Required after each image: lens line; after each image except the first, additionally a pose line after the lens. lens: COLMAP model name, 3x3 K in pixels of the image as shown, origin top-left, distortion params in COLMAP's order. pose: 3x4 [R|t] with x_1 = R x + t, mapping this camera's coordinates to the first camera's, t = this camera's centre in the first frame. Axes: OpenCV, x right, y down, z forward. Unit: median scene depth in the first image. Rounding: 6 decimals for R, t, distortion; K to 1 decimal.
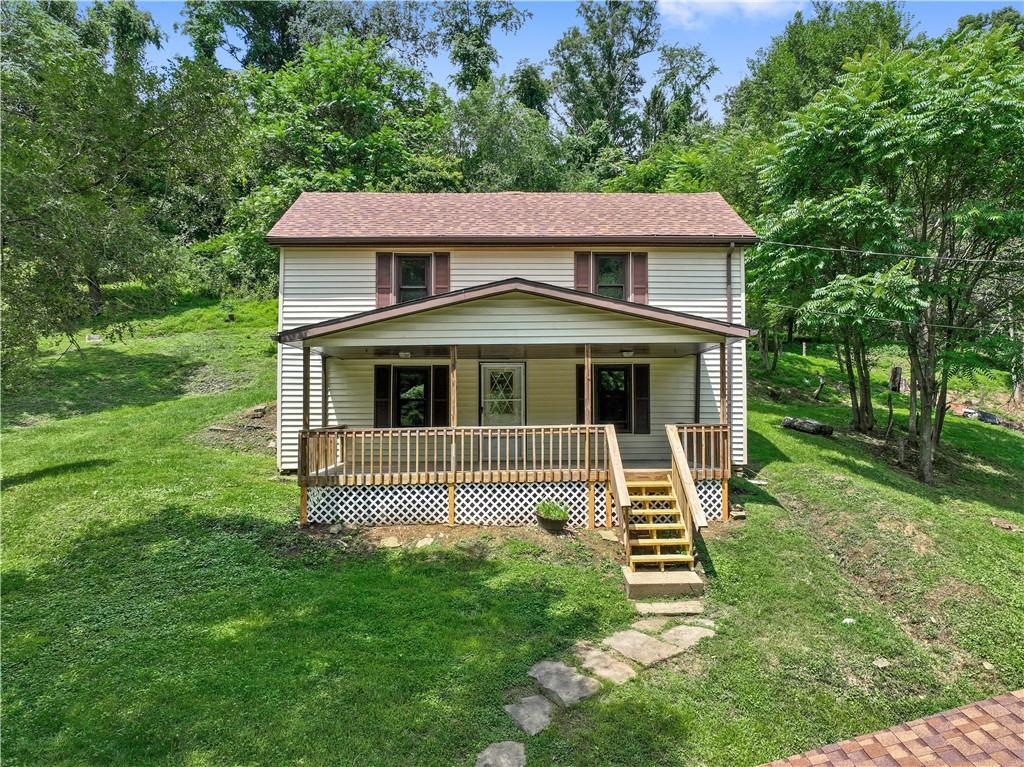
lens RADIAL K [[714.9, 0, 515.9], [0, 714.9, 386.9], [0, 0, 1]] dist [0.002034, 0.007810]
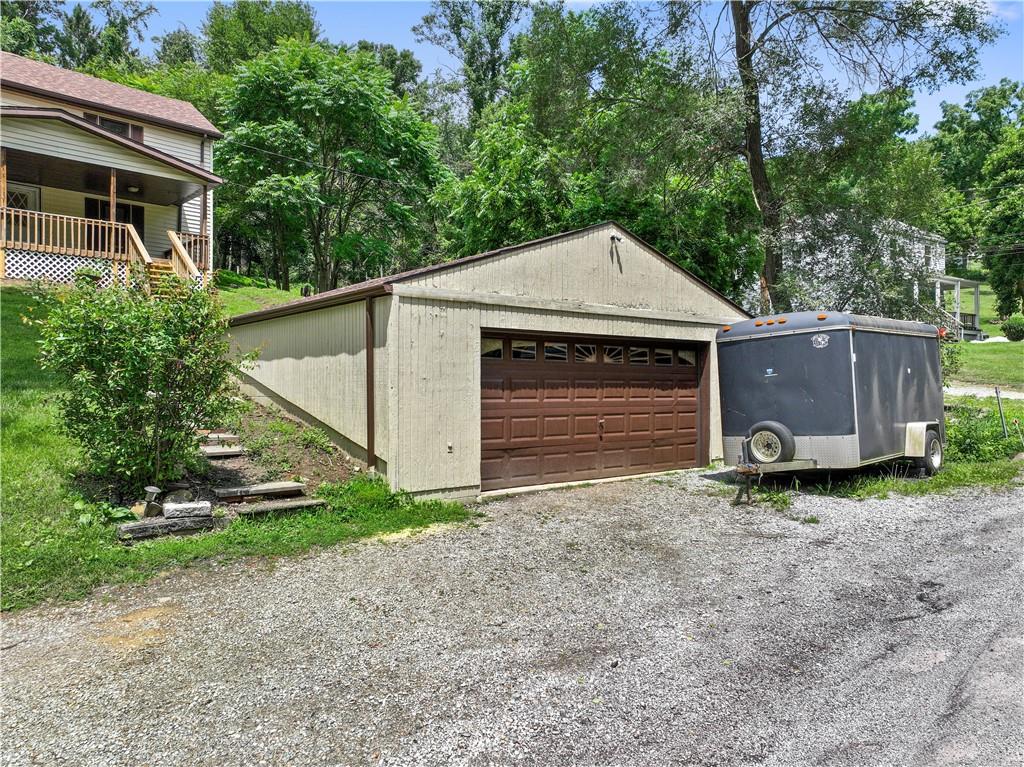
lens RADIAL K [[723.9, 0, 511.3], [0, 723.9, 386.8], [0, 0, 1]] dist [-0.000333, 0.008484]
pose [[0.724229, 0.006760, 0.689527, -0.269733], [-0.026318, 0.999494, 0.017843, 0.277781], [-0.689057, -0.031069, 0.724041, -0.538578]]
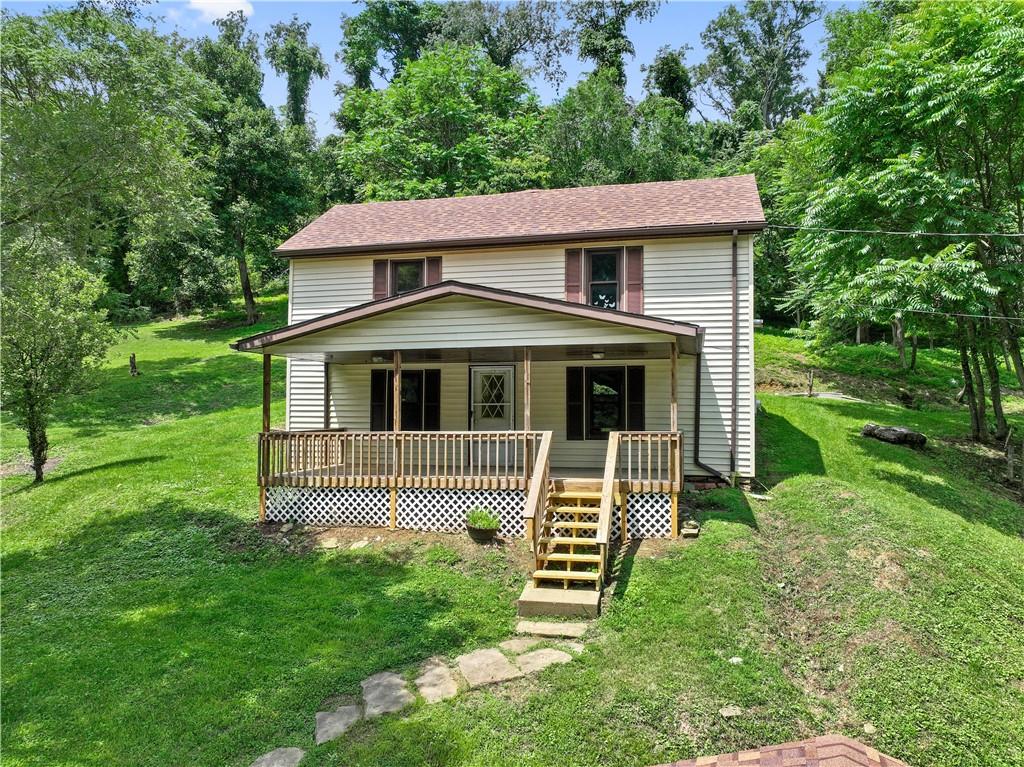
lens RADIAL K [[723.9, 0, 511.3], [0, 723.9, 386.8], [0, 0, 1]] dist [-0.000333, 0.008484]
pose [[0.967046, -0.003245, -0.254580, 0.261884], [0.002865, 0.999994, -0.001862, -0.003374], [0.254584, 0.001071, 0.967050, 0.046695]]
